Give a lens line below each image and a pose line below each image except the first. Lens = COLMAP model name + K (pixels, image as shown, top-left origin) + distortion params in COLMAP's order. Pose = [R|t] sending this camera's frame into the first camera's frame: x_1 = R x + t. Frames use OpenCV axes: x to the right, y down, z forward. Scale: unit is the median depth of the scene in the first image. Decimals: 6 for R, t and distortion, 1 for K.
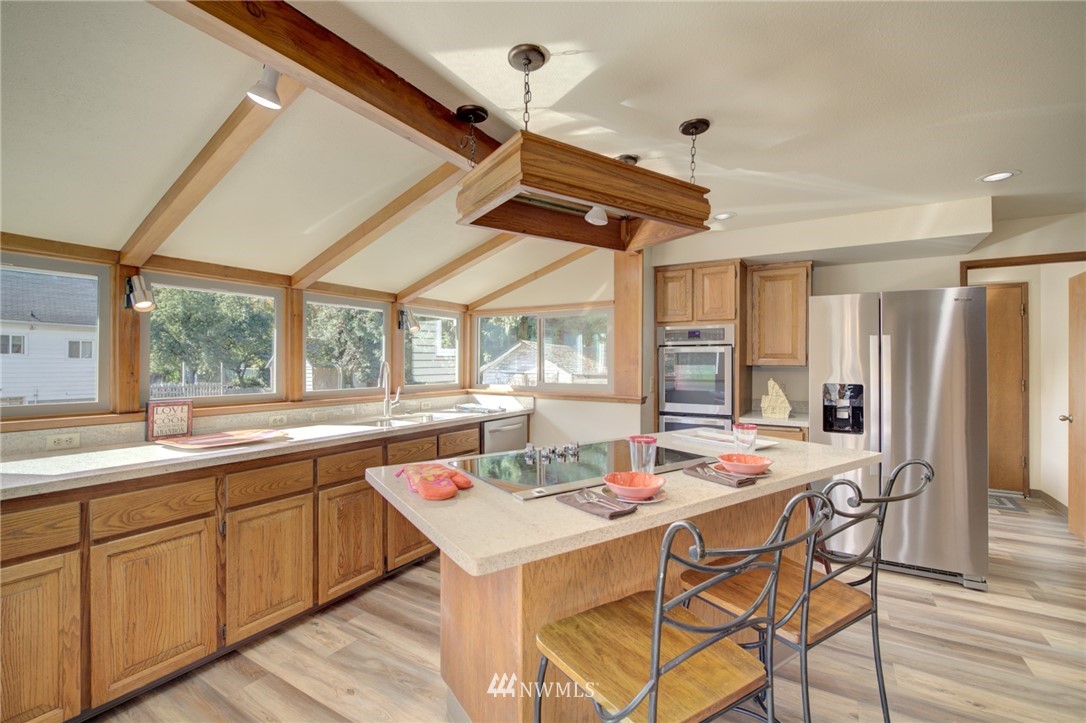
lens RADIAL K [[466.0, 0, 548.0], [0, 466.0, 362.2], [0, 0, 1]] dist [0.000833, 0.000354]
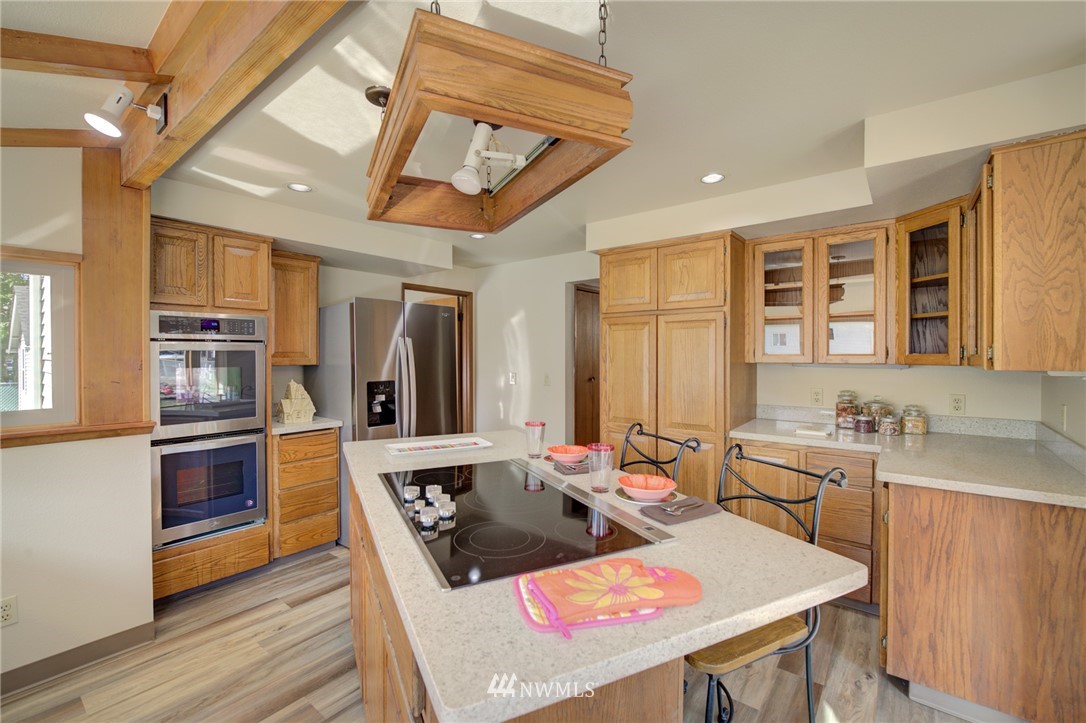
lens RADIAL K [[466.0, 0, 548.0], [0, 466.0, 362.2], [0, 0, 1]] dist [0.000833, 0.000354]
pose [[0.115461, -0.019497, 0.993121, -0.339753], [0.014228, 0.999737, 0.017973, -0.007024], [-0.993210, 0.012055, 0.115708, 0.392403]]
